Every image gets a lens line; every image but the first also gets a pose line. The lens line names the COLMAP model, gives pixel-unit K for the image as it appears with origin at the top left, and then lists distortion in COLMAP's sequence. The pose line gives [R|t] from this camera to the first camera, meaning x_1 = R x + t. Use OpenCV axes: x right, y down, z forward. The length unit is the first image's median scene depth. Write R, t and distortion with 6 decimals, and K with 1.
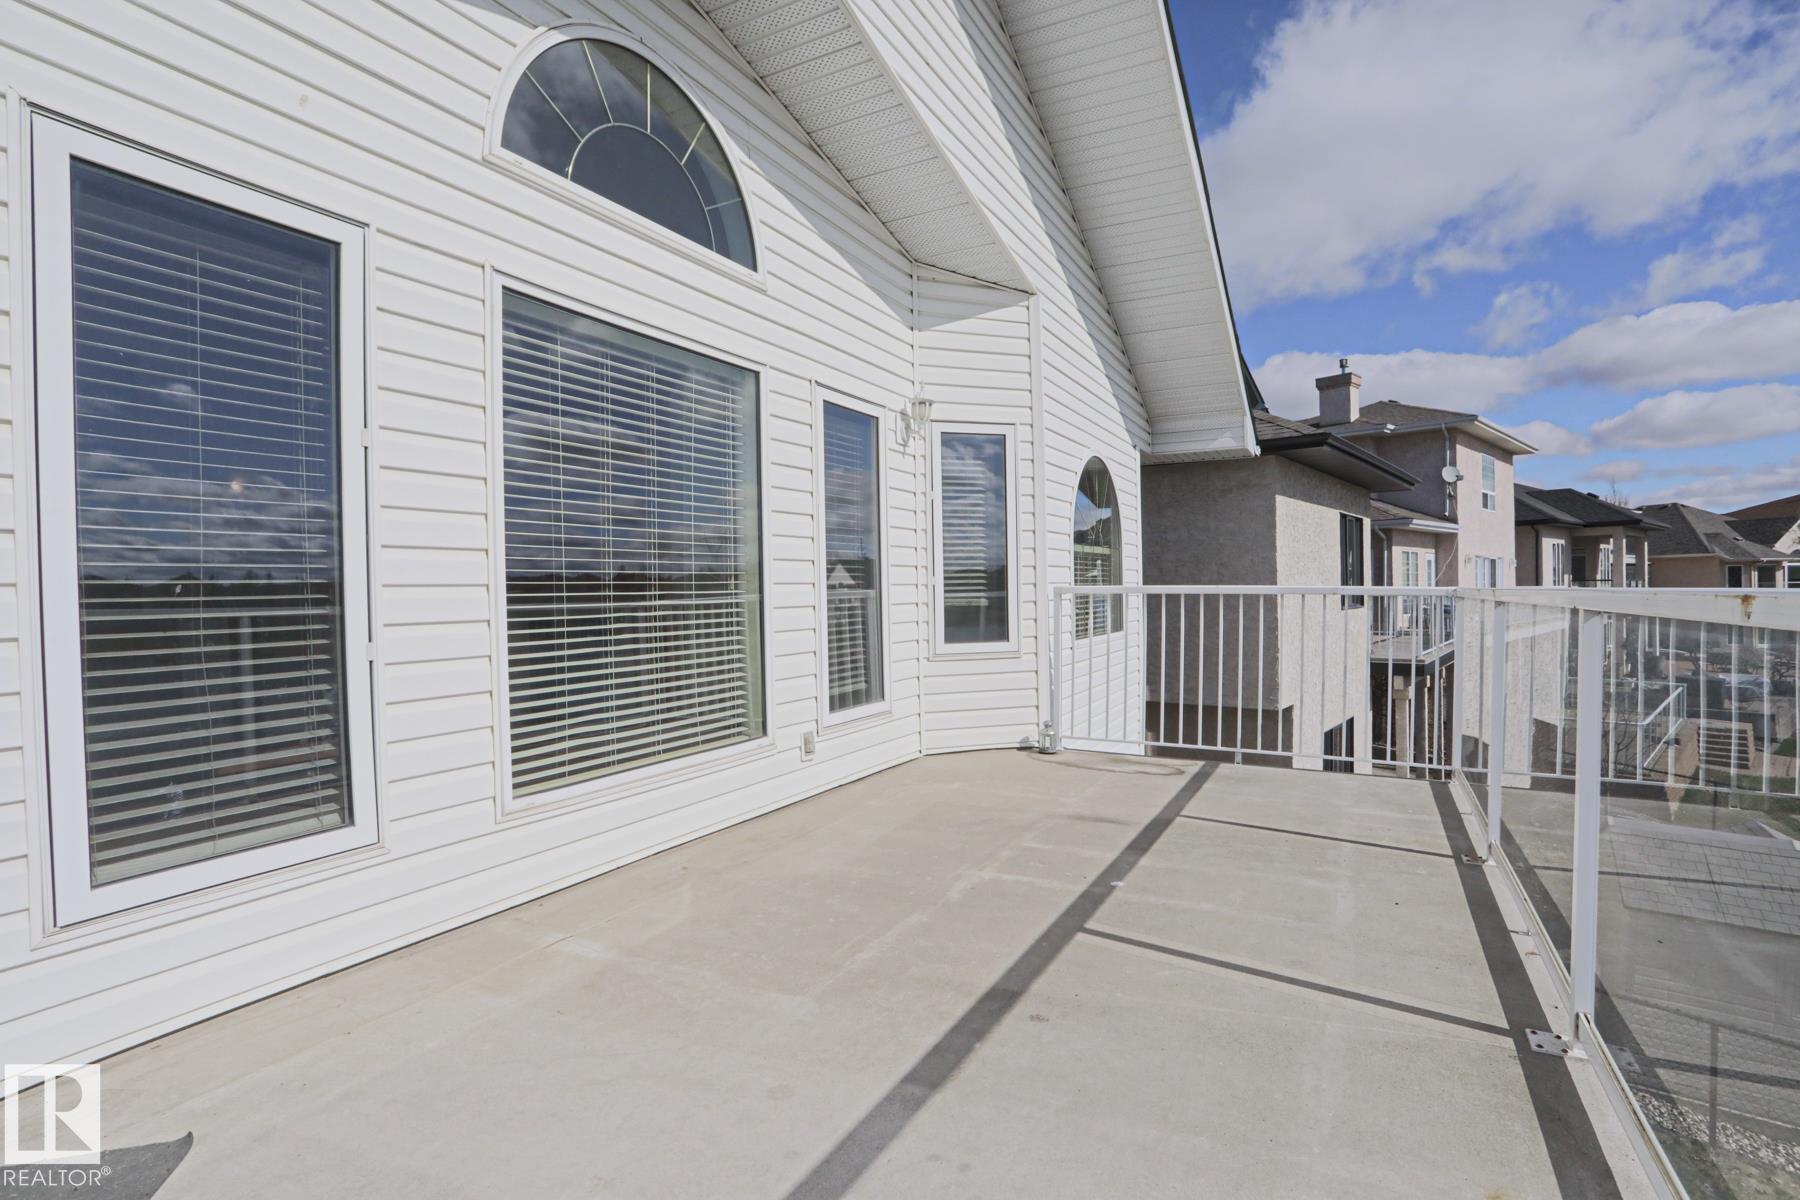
lens RADIAL K [[874.5, 0, 894.8], [0, 874.5, 598.1], [0, 0, 1]] dist [-0.080581, 0.036498]
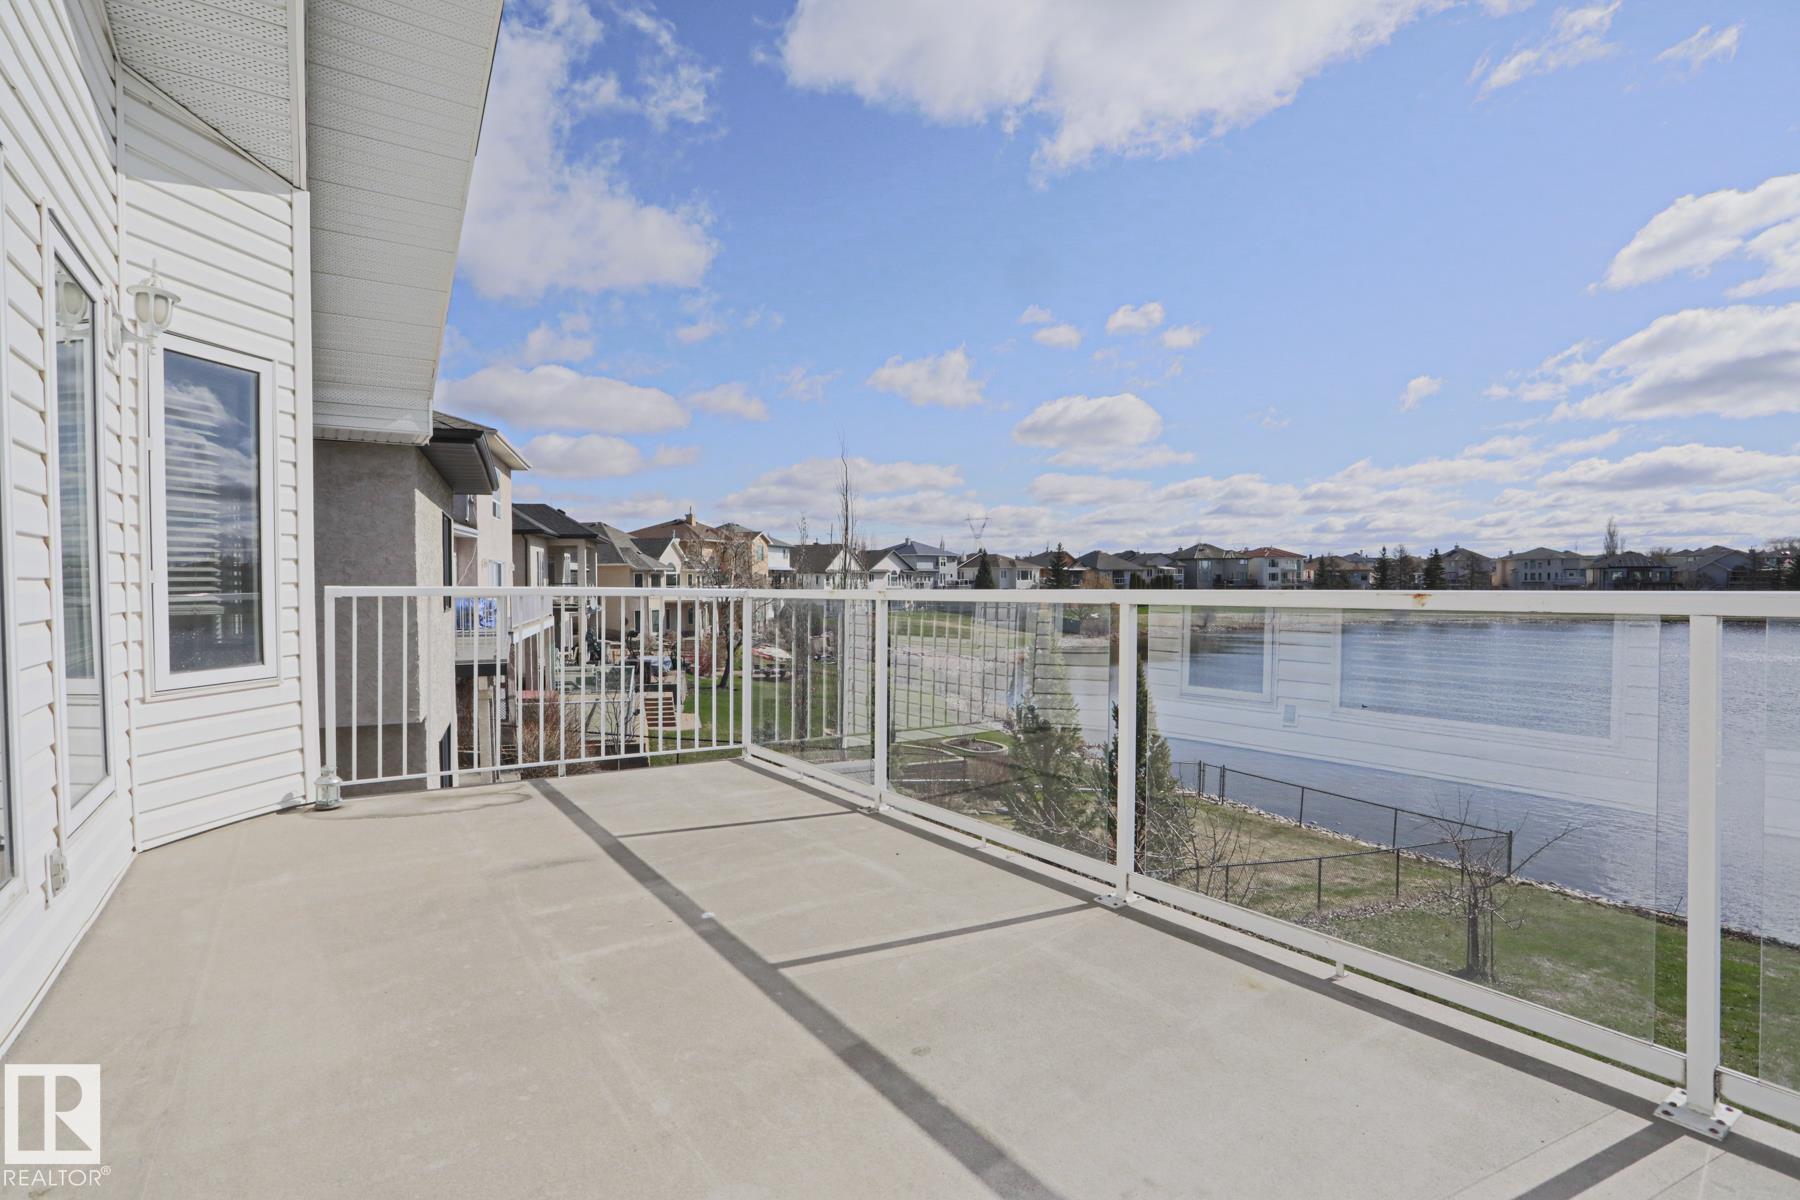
lens RADIAL K [[874.1, 0, 896.8], [0, 874.1, 597.4], [0, 0, 1]] dist [-0.066821, 0.030787]
pose [[0.449095, -0.003724, 0.893476, -0.254975], [0.006170, 0.999980, 0.001067, -0.002127], [-0.893463, 0.005034, 0.449110, 0.225269]]
